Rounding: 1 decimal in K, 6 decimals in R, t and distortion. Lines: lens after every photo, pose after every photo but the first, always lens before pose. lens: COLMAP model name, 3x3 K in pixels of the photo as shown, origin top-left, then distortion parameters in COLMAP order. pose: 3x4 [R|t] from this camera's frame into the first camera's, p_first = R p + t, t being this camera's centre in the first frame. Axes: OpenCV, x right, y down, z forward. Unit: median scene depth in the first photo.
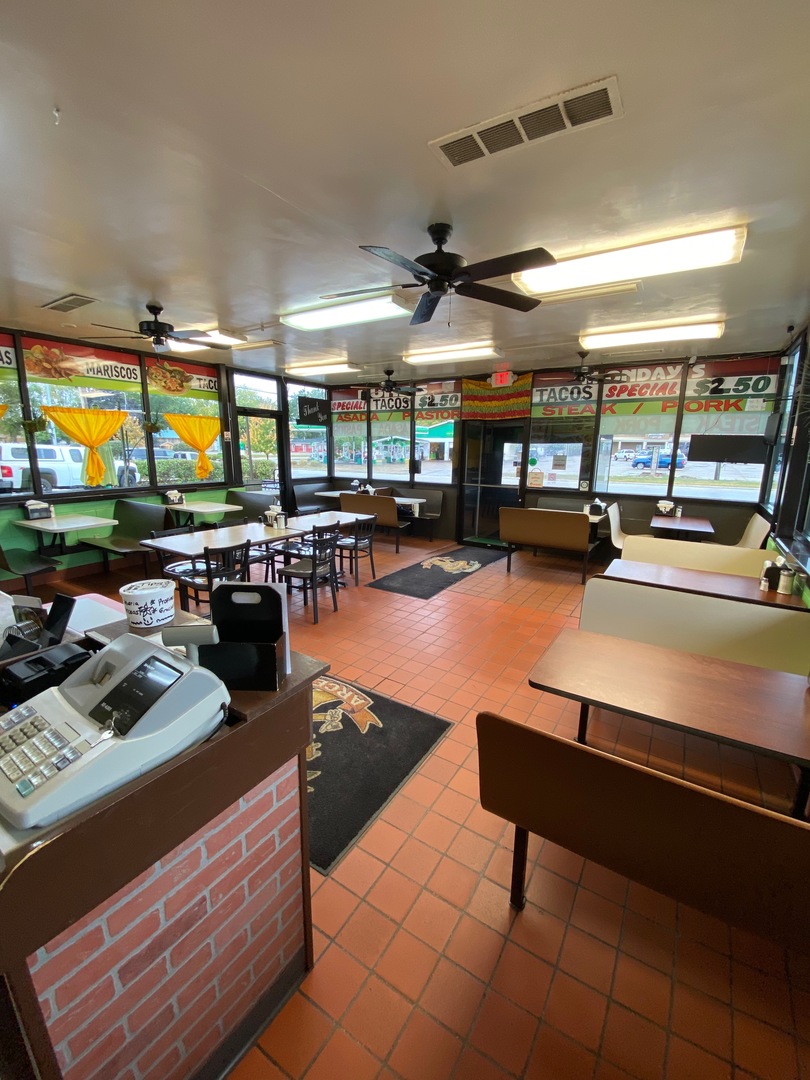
lens RADIAL K [[438.0, 0, 406.5], [0, 438.0, 537.1], [0, 0, 1]] dist [-0.000513, -0.010619]
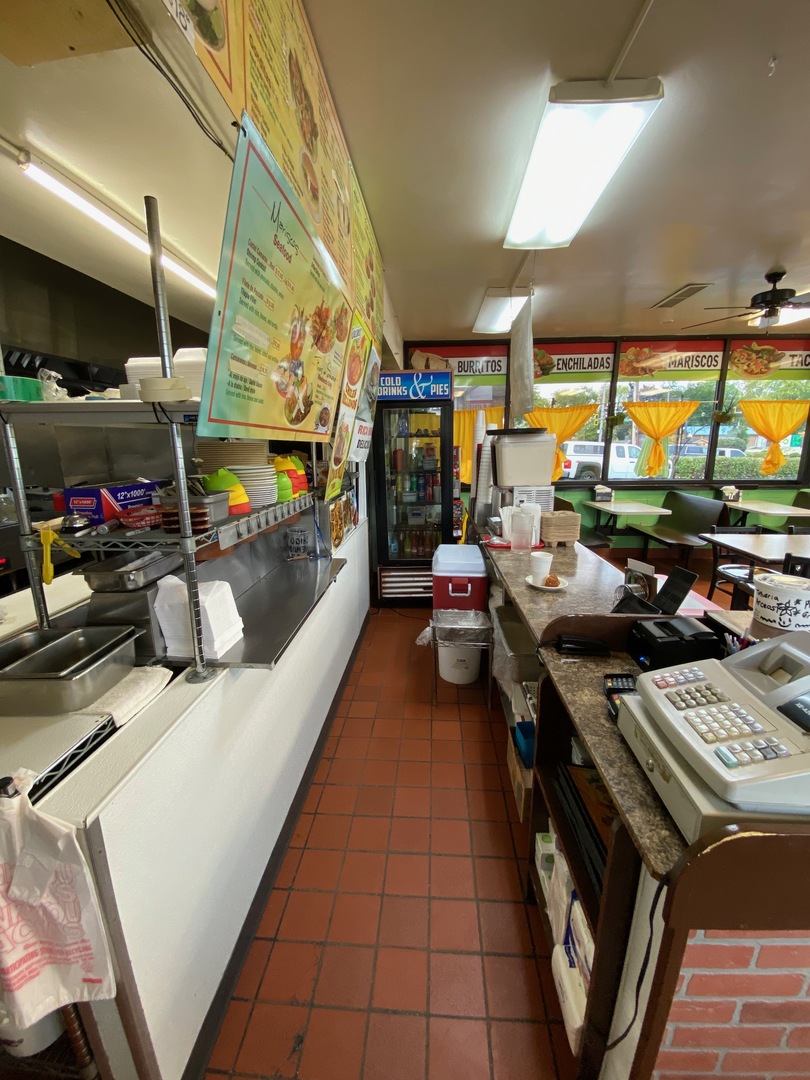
lens RADIAL K [[438.0, 0, 406.5], [0, 438.0, 537.1], [0, 0, 1]] dist [-0.000513, -0.010619]
pose [[0.475923, 0.166868, -0.863511, -0.066201], [-0.162188, 0.981648, 0.100308, 0.017980], [0.864403, 0.092312, 0.494254, -0.015328]]
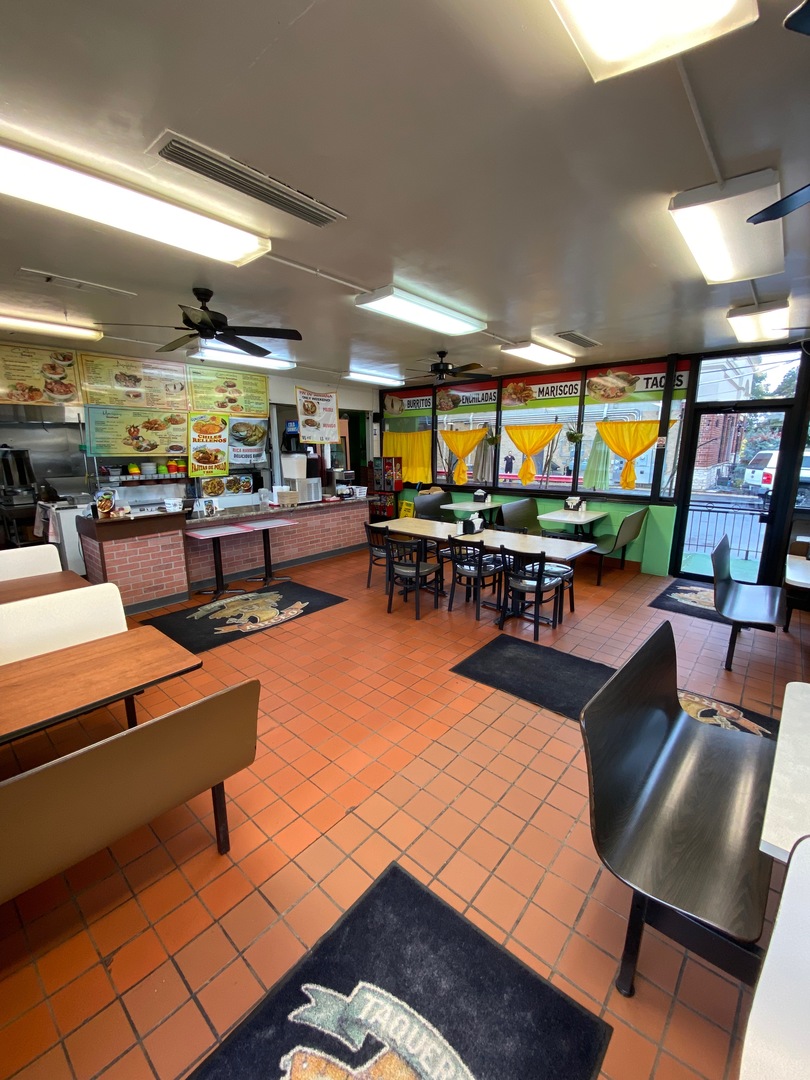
lens RADIAL K [[438.0, 0, 406.5], [0, 438.0, 537.1], [0, 0, 1]] dist [-0.000513, -0.010619]
pose [[-0.152467, 0.184058, -0.971018, 0.642568], [-0.200130, 0.956401, 0.212711, -0.181251], [0.967834, 0.226761, -0.108984, 0.868833]]
